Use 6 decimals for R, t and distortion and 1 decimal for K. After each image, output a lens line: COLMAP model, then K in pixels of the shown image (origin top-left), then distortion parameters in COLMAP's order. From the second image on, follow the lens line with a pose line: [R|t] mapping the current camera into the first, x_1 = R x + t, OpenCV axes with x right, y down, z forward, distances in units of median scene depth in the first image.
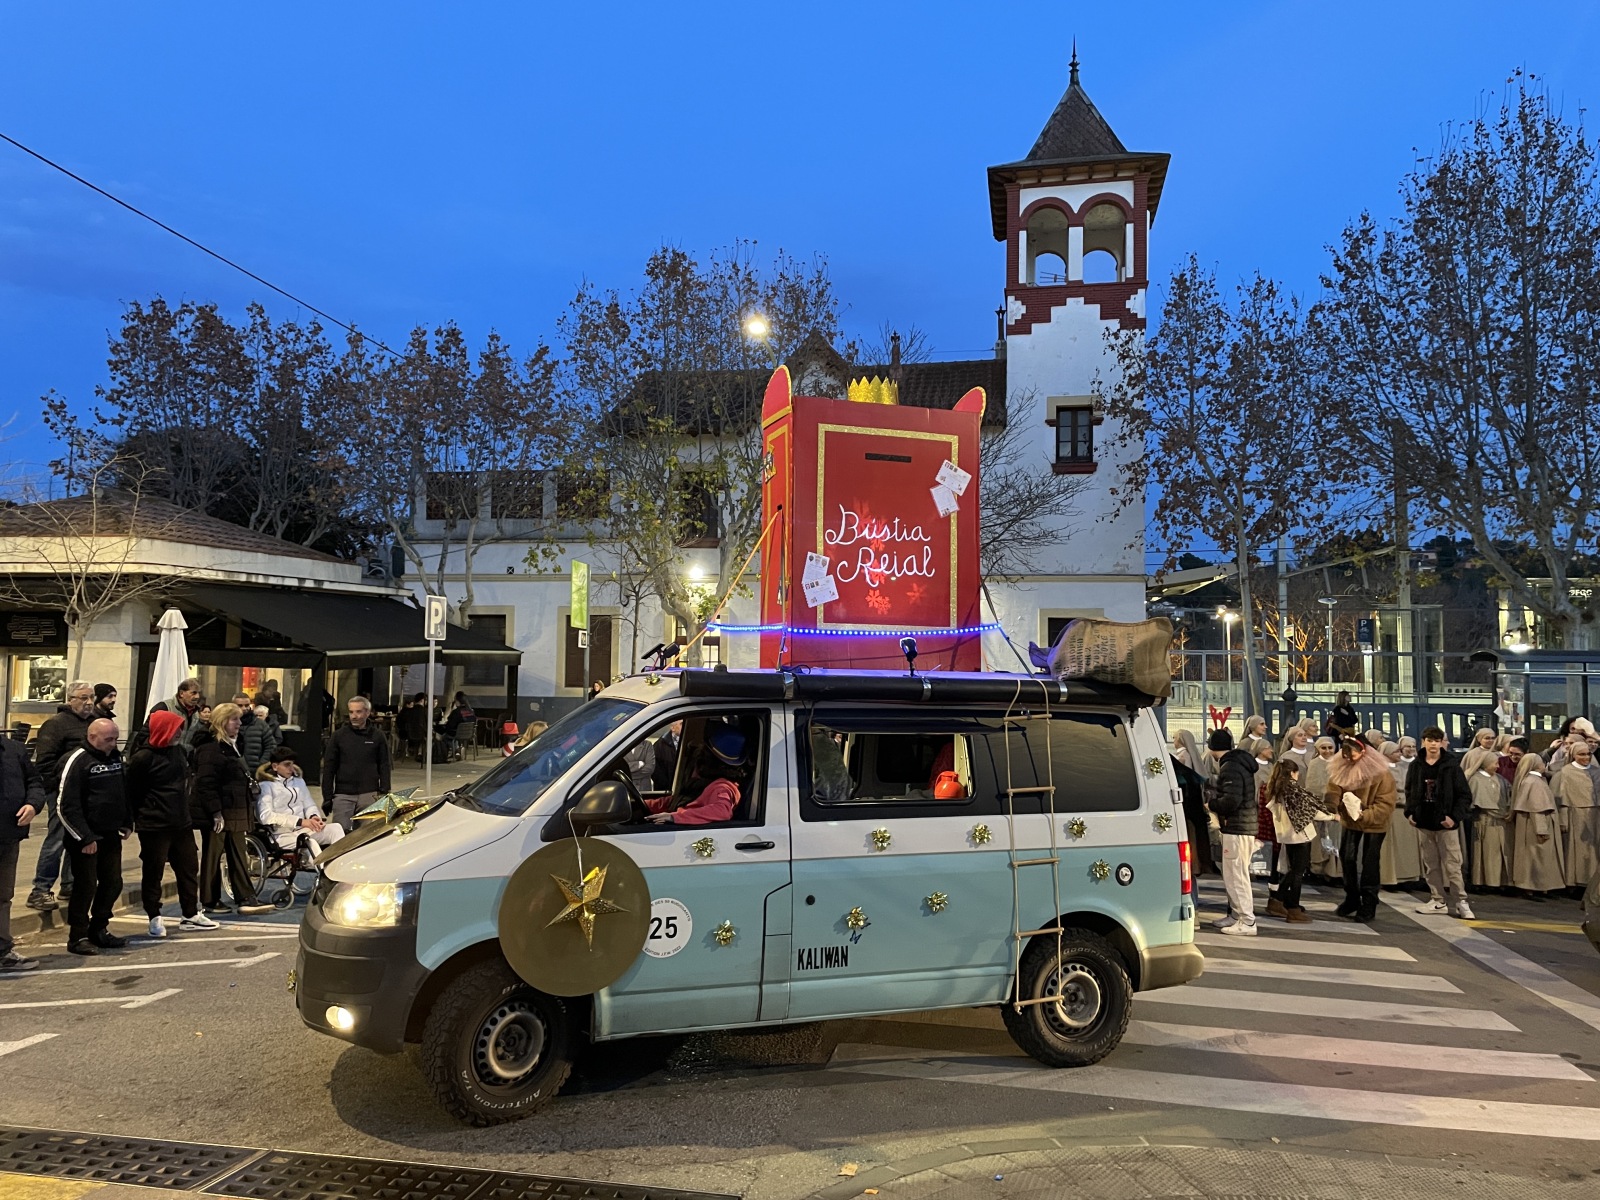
lens RADIAL K [[1208.5, 0, 793.6], [0, 1208.5, 575.8], [0, 0, 1]] dist [0.095991, -0.124042]
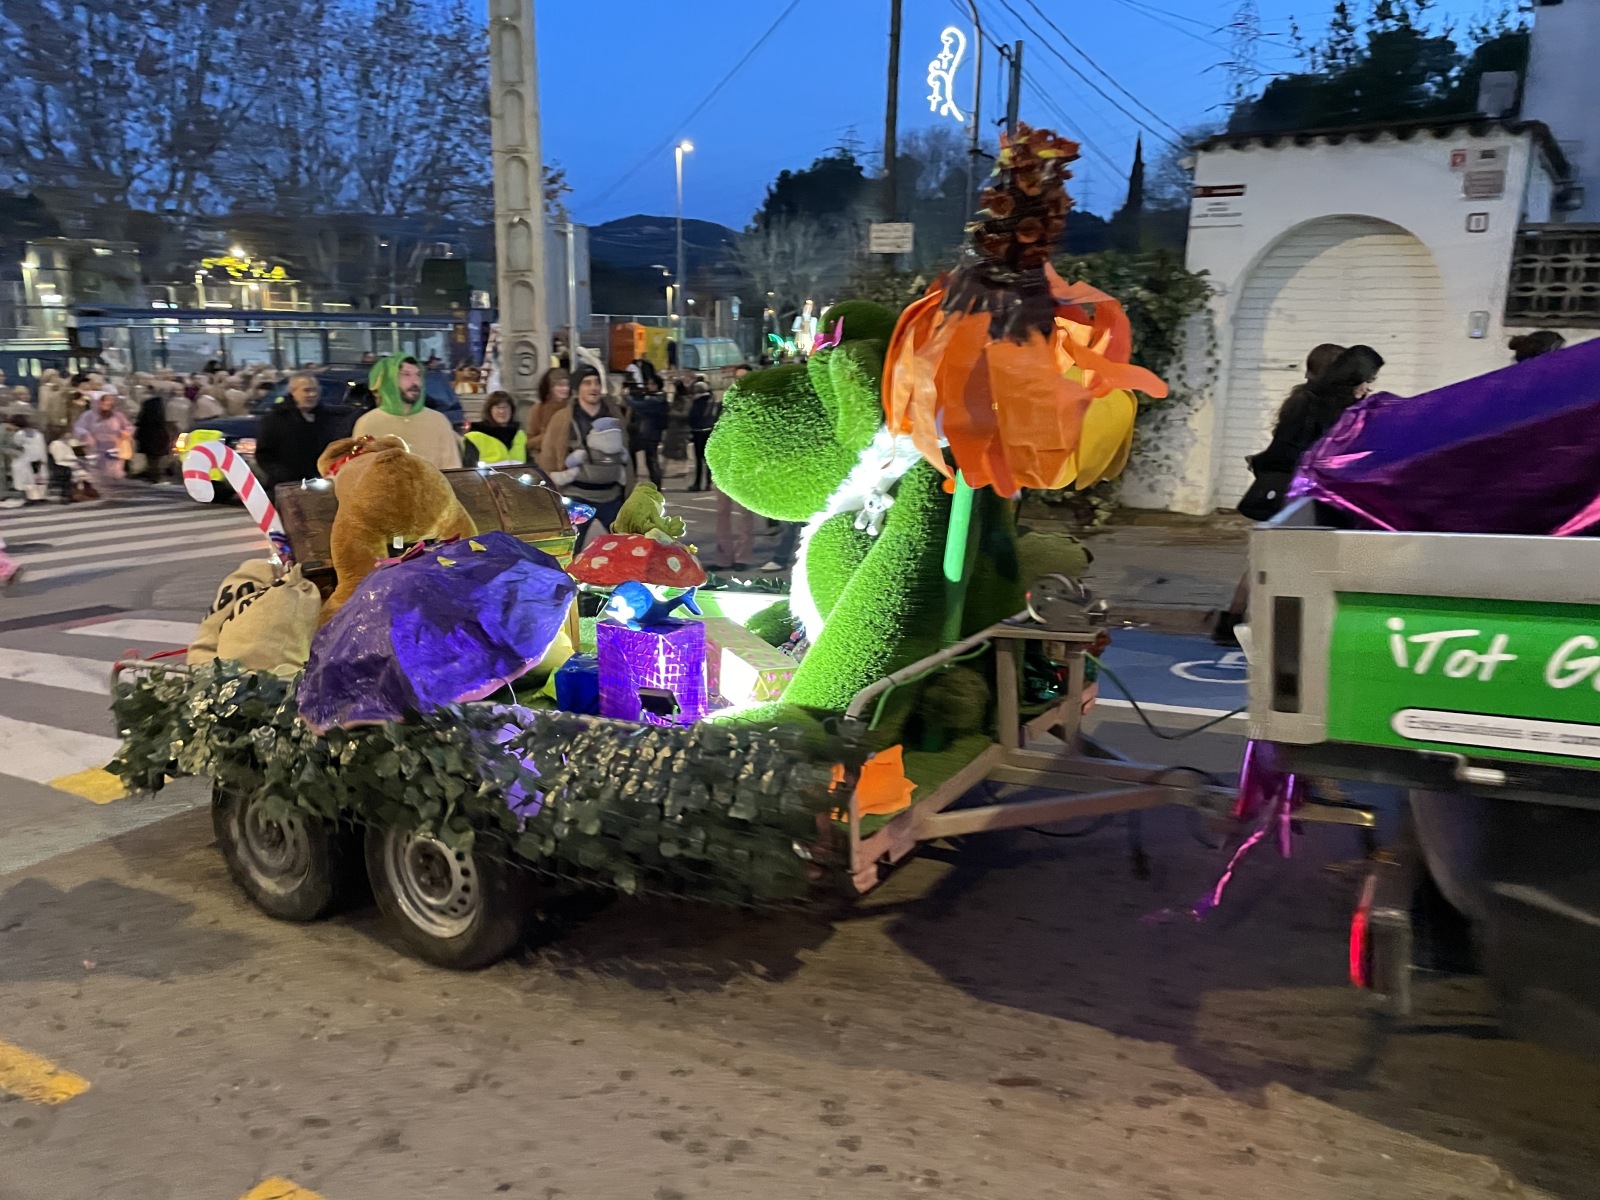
lens RADIAL K [[1233.5, 0, 798.7], [0, 1233.5, 582.5], [0, 0, 1]] dist [0.050714, -0.014432]
pose [[0.418634, -0.191241, 0.887791, -0.256962], [-0.076098, 0.966751, 0.244134, -0.027861], [-0.904961, -0.169762, 0.390162, -0.166217]]
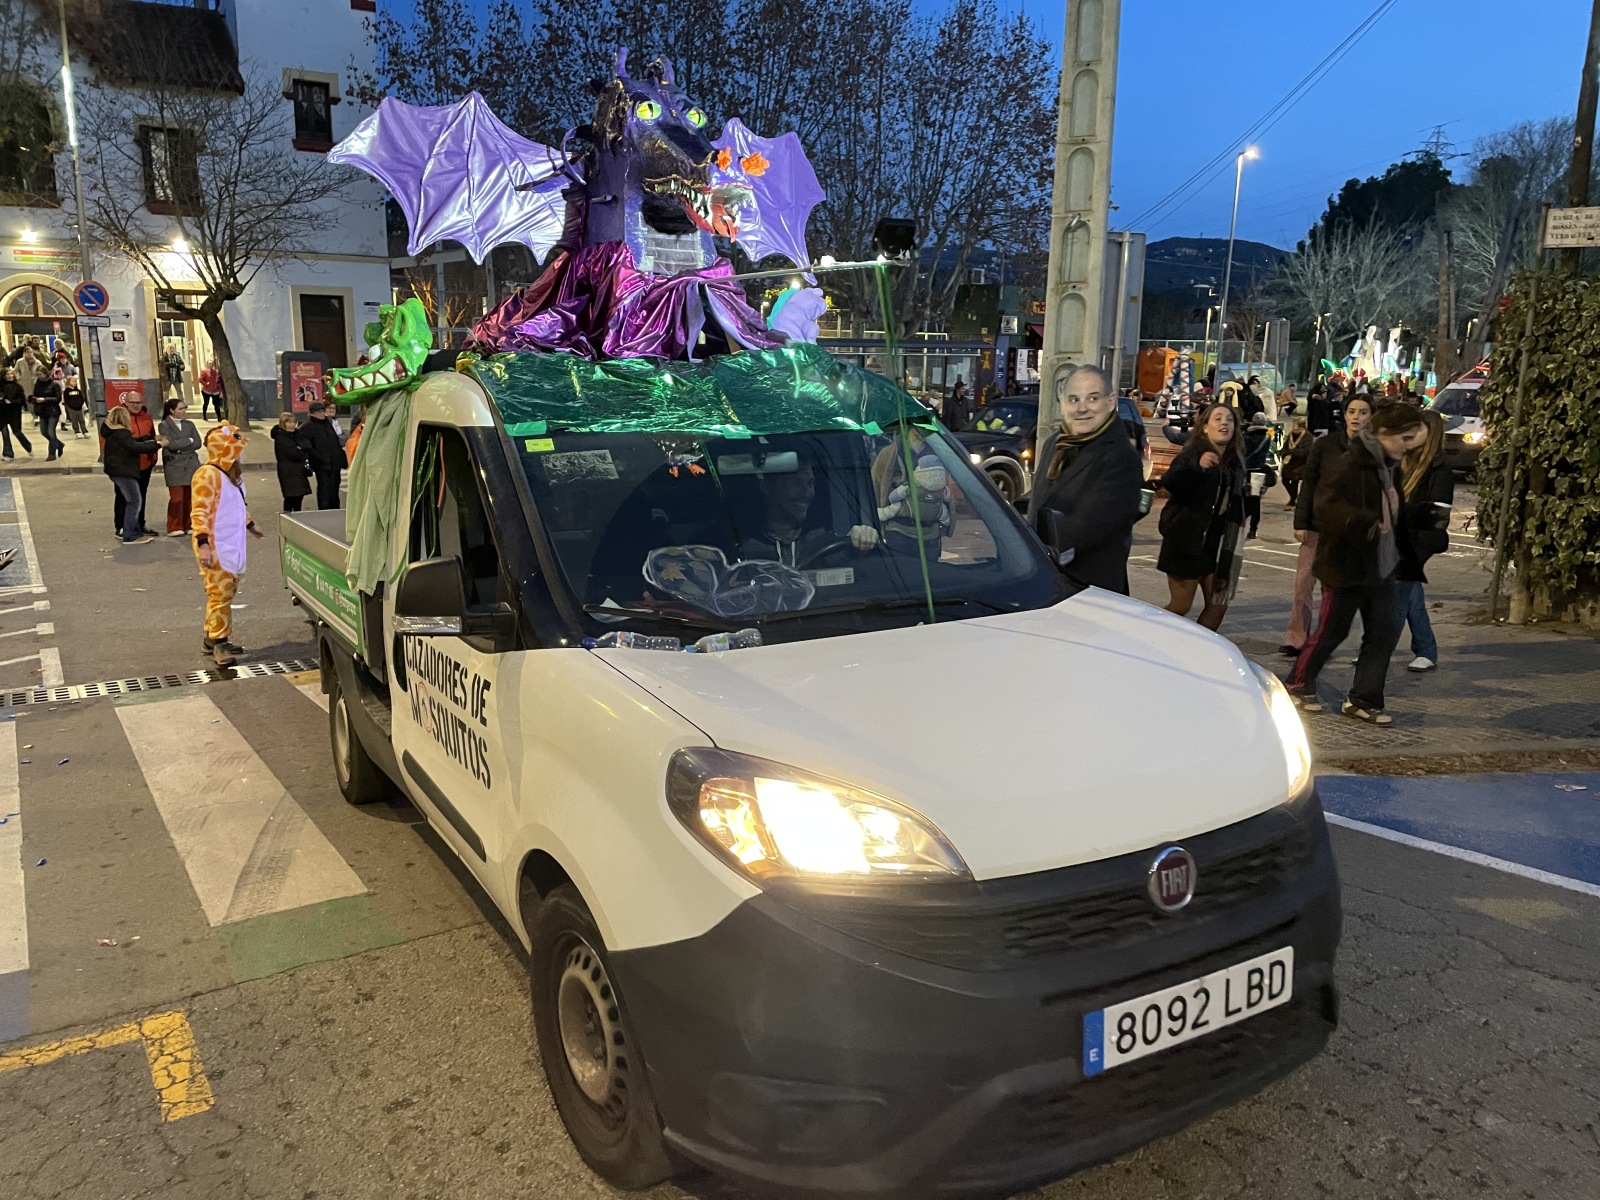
lens RADIAL K [[1208.5, 0, 806.0], [0, 1208.5, 609.9], [0, 0, 1]] dist [0.095991, -0.124042]
pose [[0.741736, -0.142632, 0.655350, -0.211199], [-0.058275, 0.959724, 0.274833, -0.021962], [-0.668156, -0.242043, 0.703550, -0.123089]]
